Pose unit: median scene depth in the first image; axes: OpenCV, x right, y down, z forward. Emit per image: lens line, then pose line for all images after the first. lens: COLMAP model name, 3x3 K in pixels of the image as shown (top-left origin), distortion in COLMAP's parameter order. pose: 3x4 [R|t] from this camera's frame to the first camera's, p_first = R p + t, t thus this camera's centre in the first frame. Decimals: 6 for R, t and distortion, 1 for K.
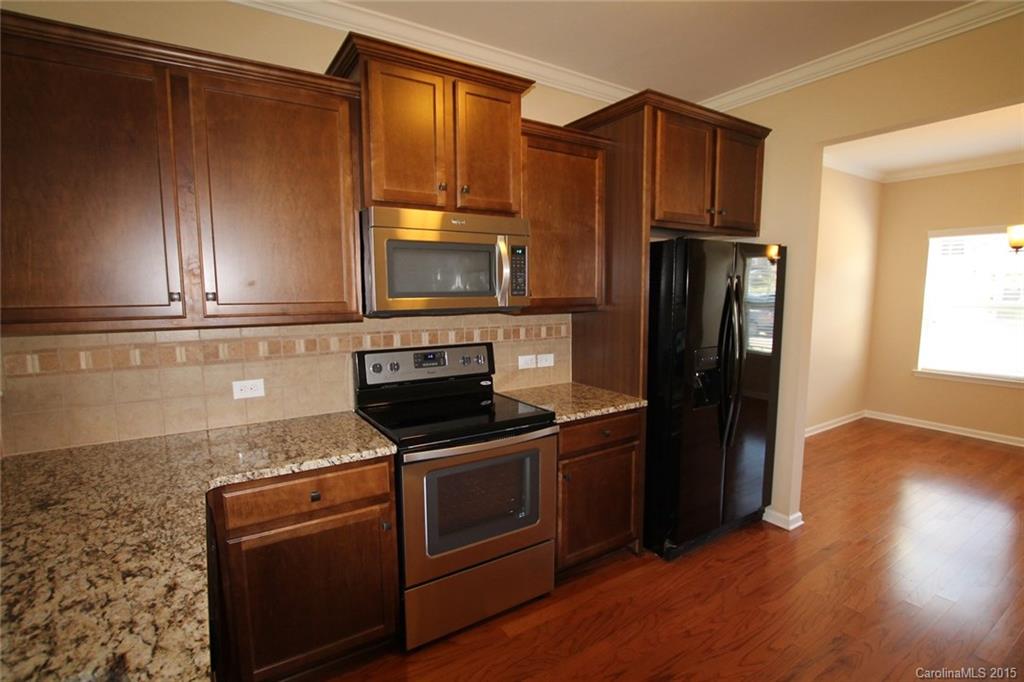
lens RADIAL K [[486.2, 0, 508.6], [0, 486.2, 345.0], [0, 0, 1]] dist [-0.040049, 0.000764]
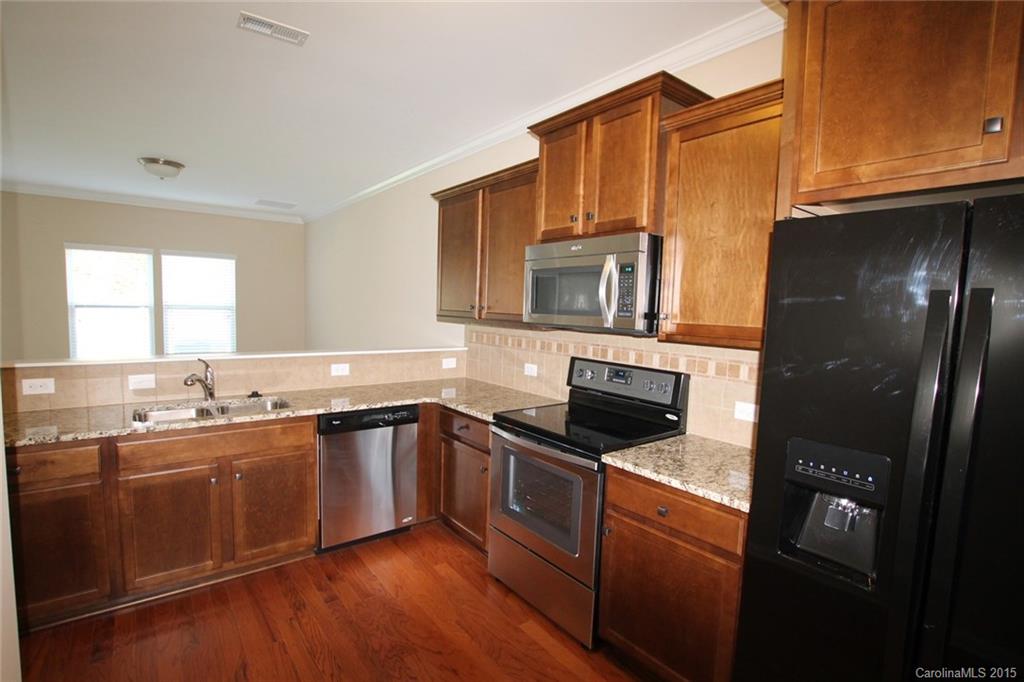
lens RADIAL K [[486.2, 0, 508.6], [0, 486.2, 345.0], [0, 0, 1]] dist [-0.040049, 0.000764]
pose [[0.095746, 0.091420, -0.991199, 0.893691], [-0.144768, 0.986465, 0.076999, -0.086622], [0.984822, 0.136122, 0.107685, 0.676992]]
